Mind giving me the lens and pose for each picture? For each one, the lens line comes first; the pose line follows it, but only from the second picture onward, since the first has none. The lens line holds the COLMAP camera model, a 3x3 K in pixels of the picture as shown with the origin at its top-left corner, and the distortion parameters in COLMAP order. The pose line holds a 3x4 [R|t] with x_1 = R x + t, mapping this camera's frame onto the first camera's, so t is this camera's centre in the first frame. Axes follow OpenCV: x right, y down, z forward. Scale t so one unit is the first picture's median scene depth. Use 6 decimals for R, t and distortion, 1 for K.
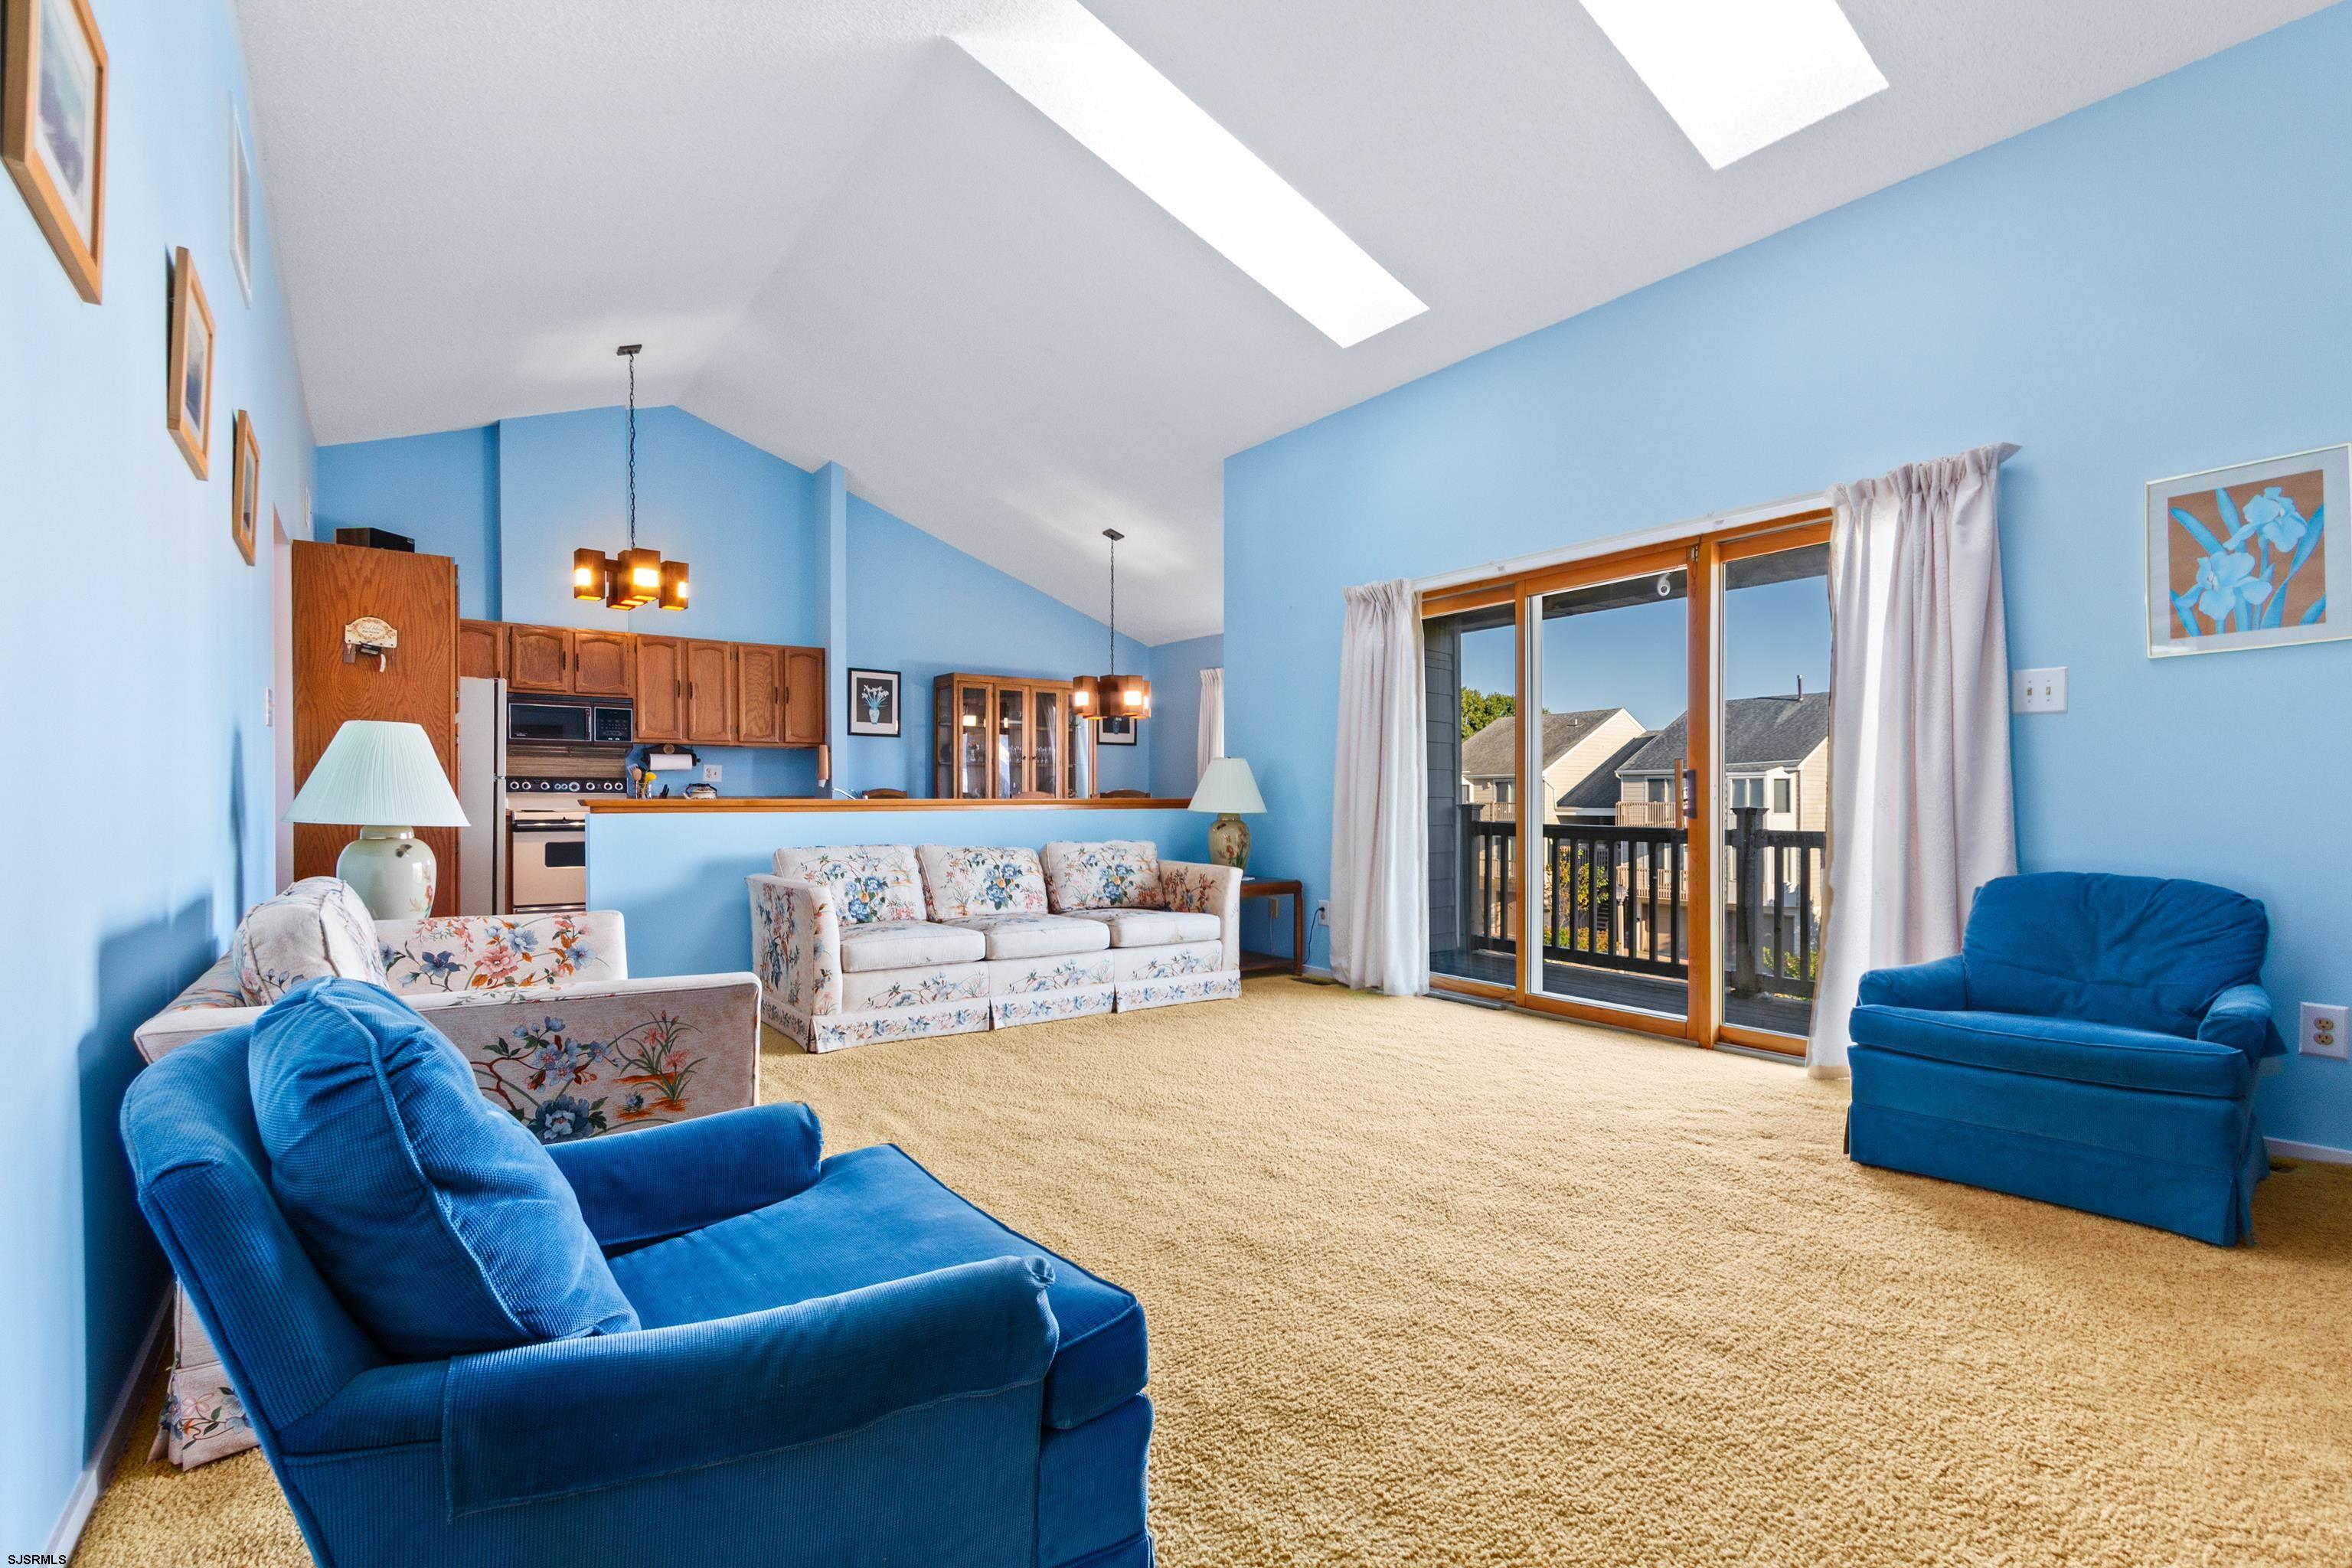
lens RADIAL K [[1084.9, 0, 1170.4], [0, 1084.9, 805.8], [0, 0, 1]] dist [0.009512, -0.003015]
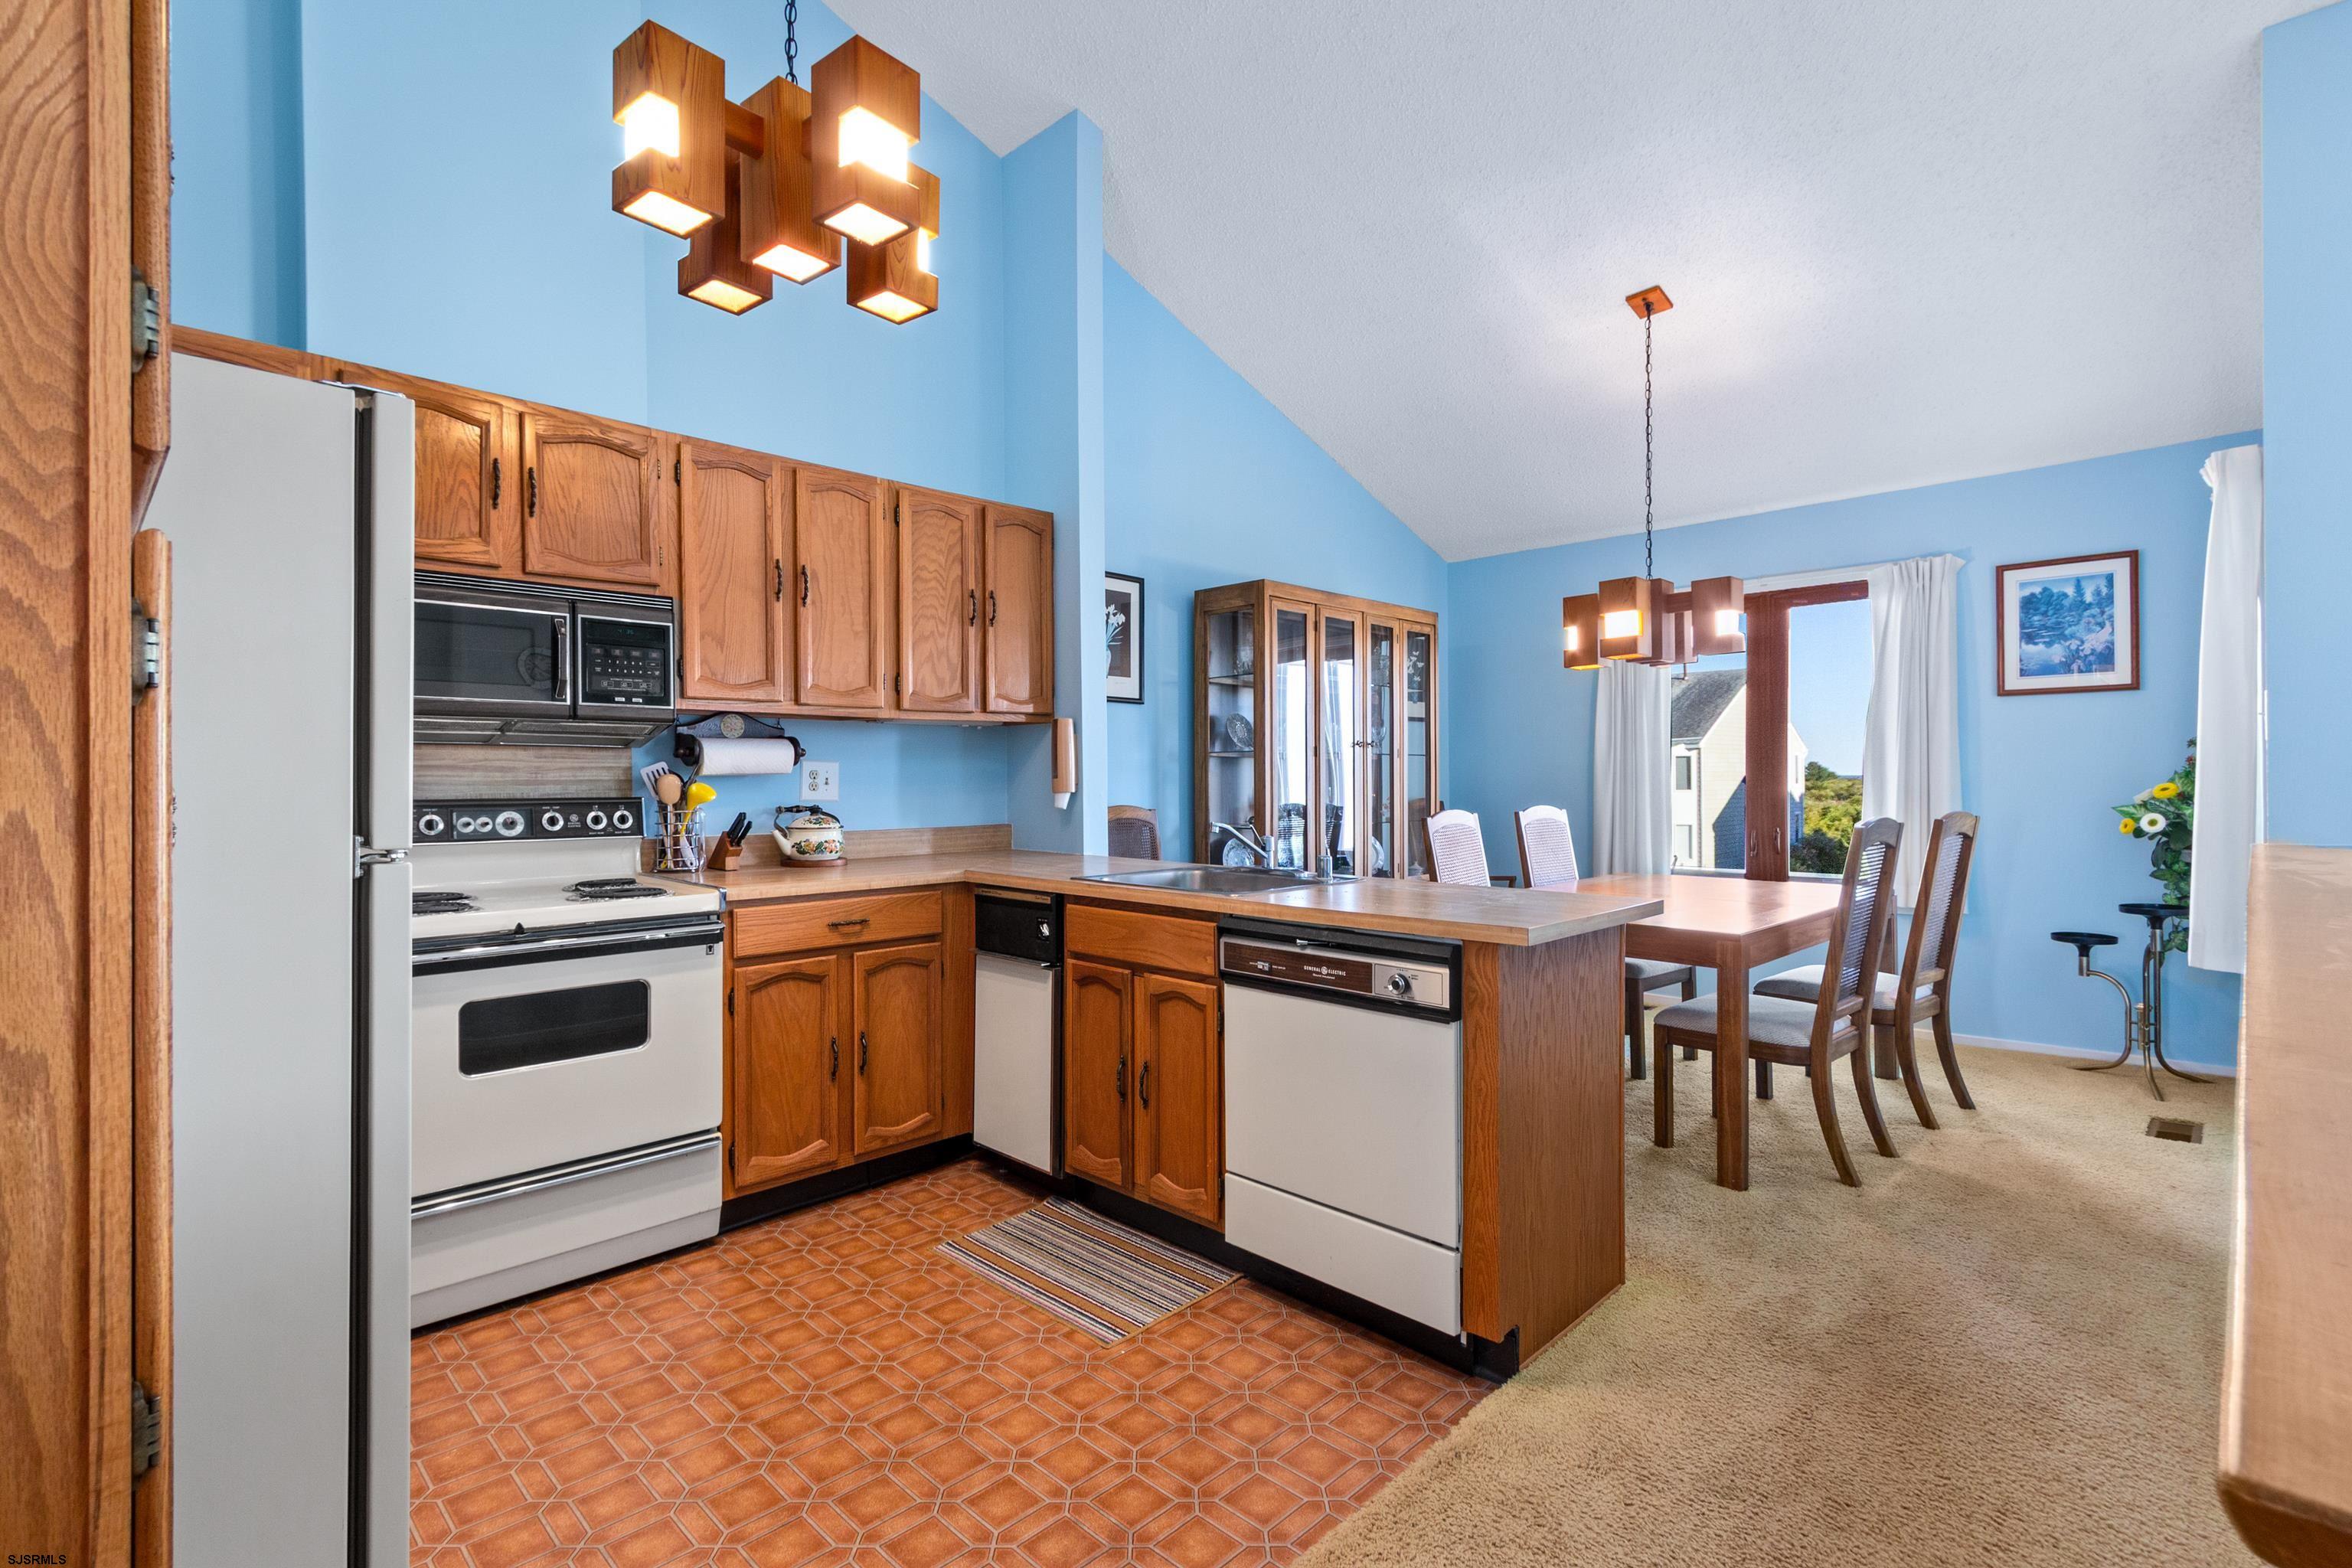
lens RADIAL K [[1084.9, 0, 1188.9], [0, 1084.9, 776.6], [0, 0, 1]] dist [0.009512, -0.003015]
pose [[0.986834, -0.002544, 0.161717, -0.314552], [0.003059, 0.999991, -0.002933, -0.027305], [-0.161708, 0.003389, 0.986833, 0.489633]]
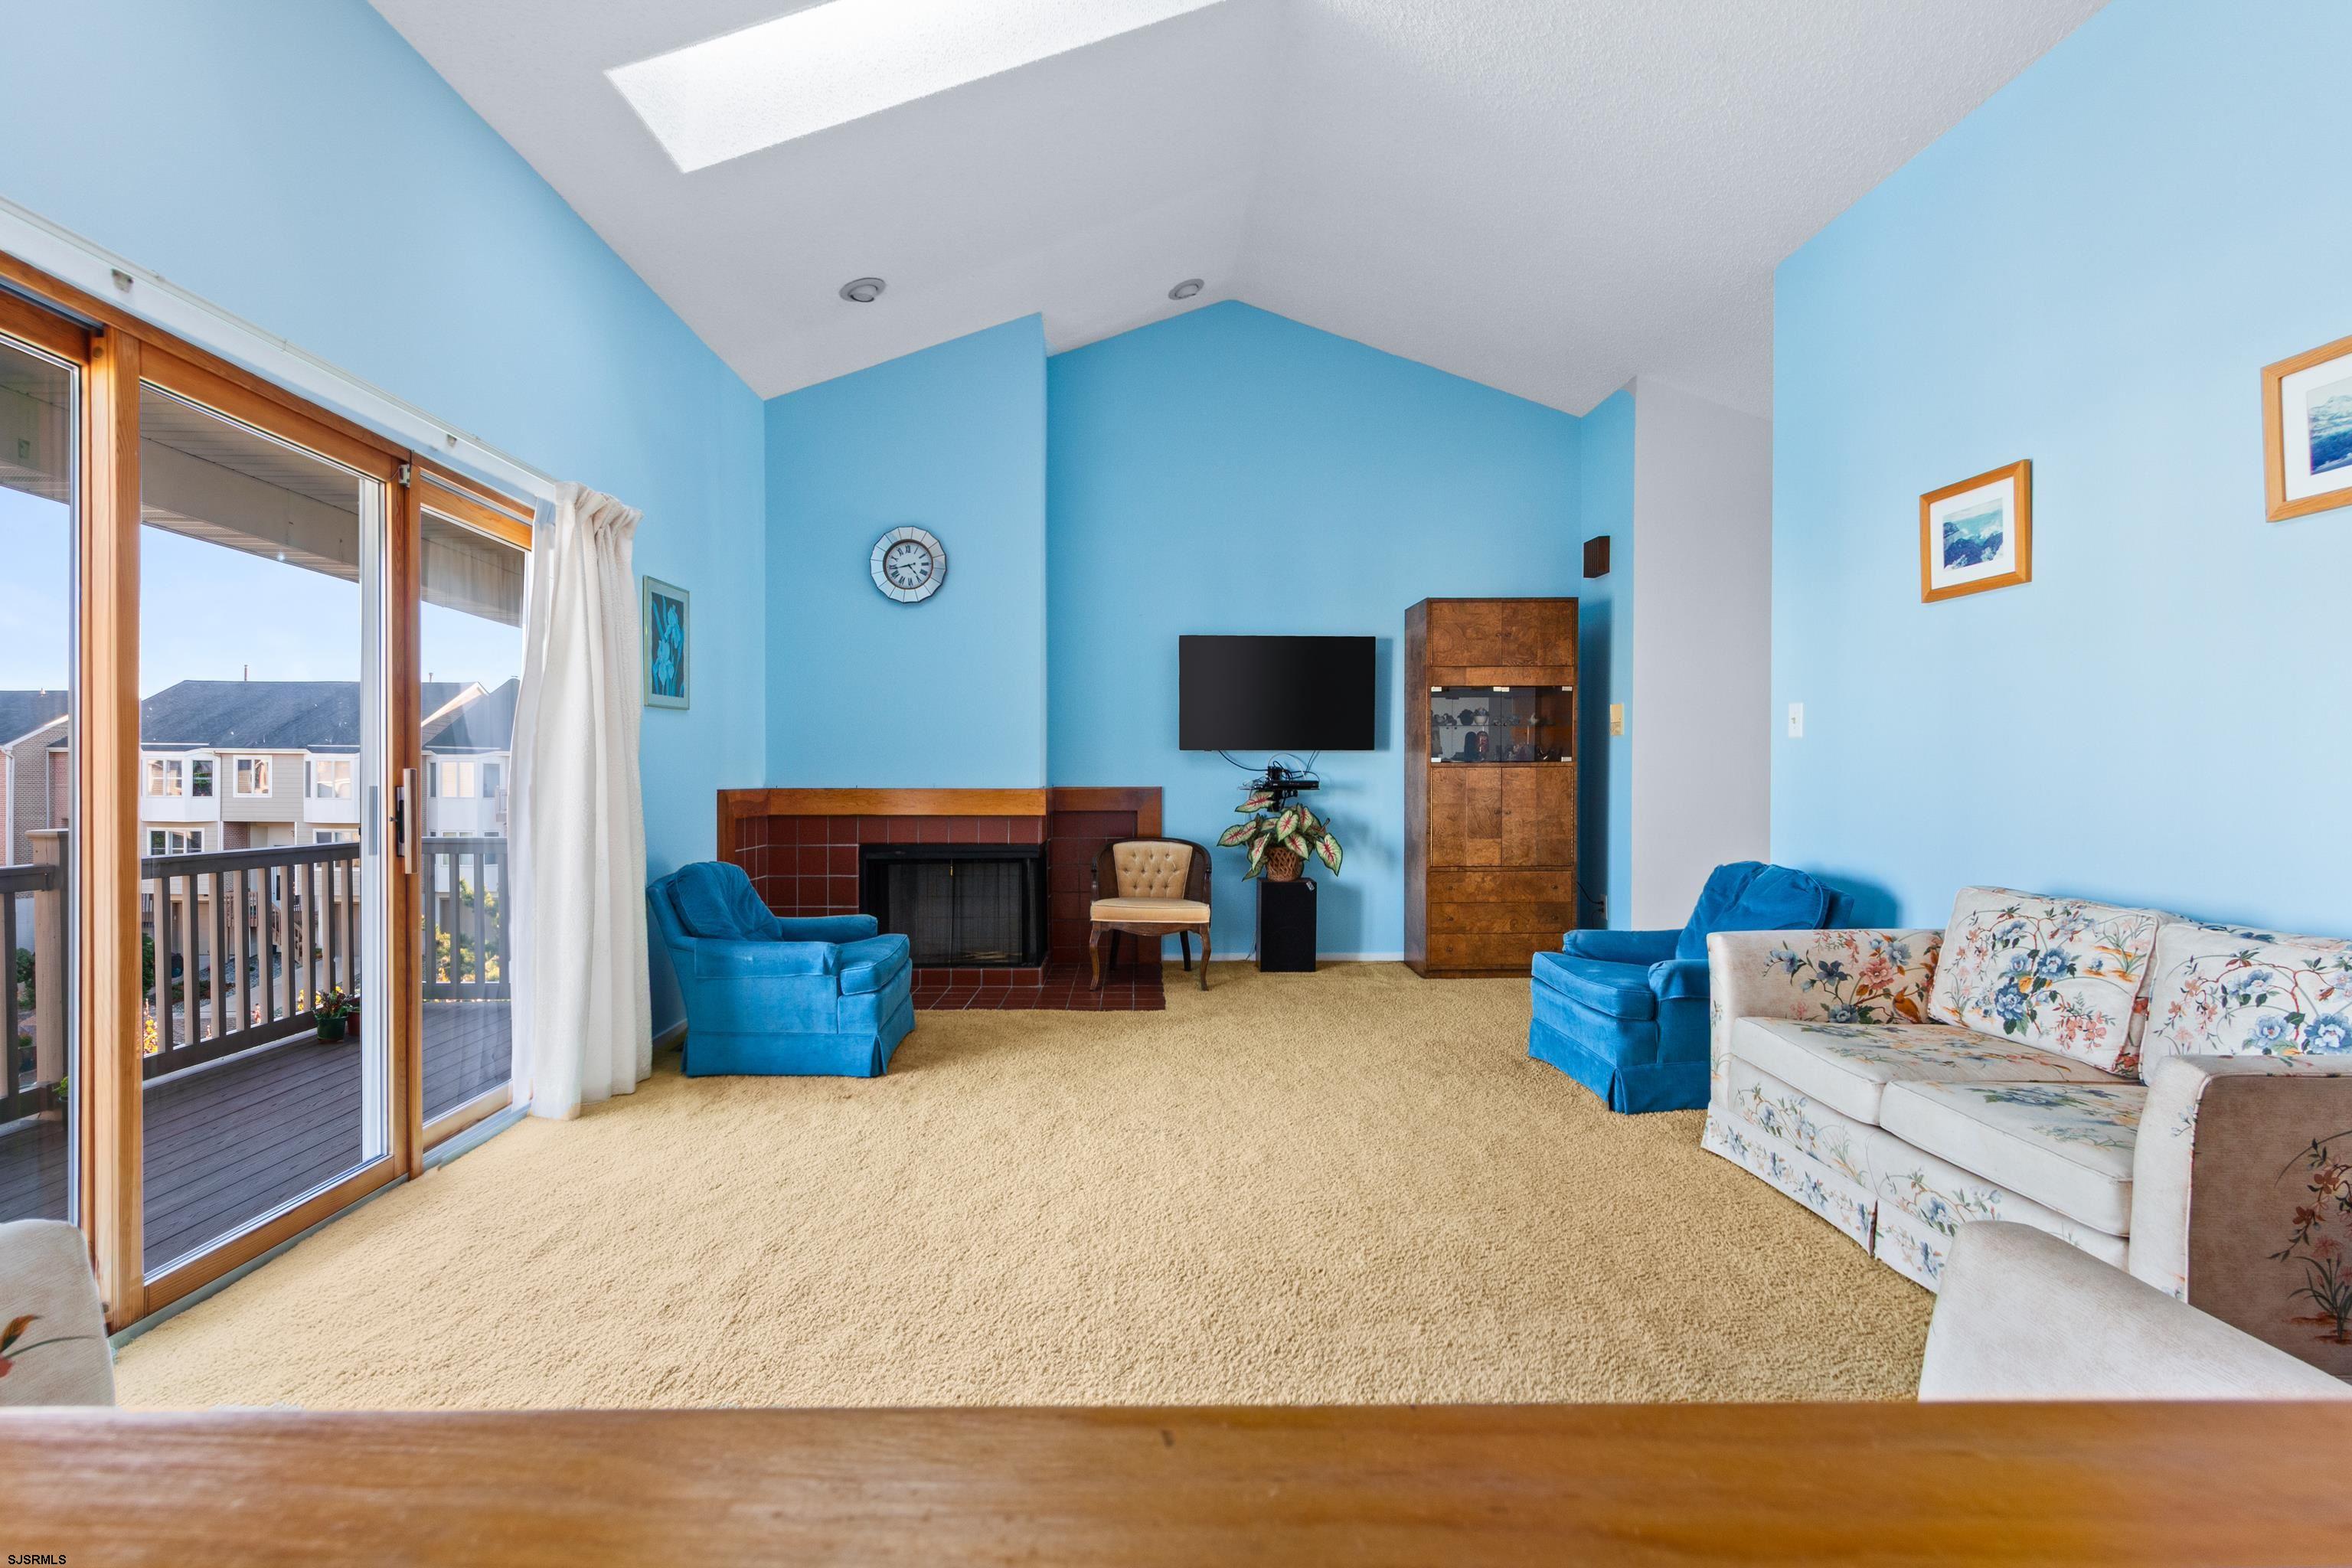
lens RADIAL K [[1084.9, 0, 1167.0], [0, 1084.9, 778.9], [0, 0, 1]] dist [0.009512, -0.003015]
pose [[-0.821011, -0.007419, 0.570864, -1.504734], [-0.004800, 0.999970, 0.006092, -0.201196], [-0.570892, 0.002262, -0.821022, 6.377610]]
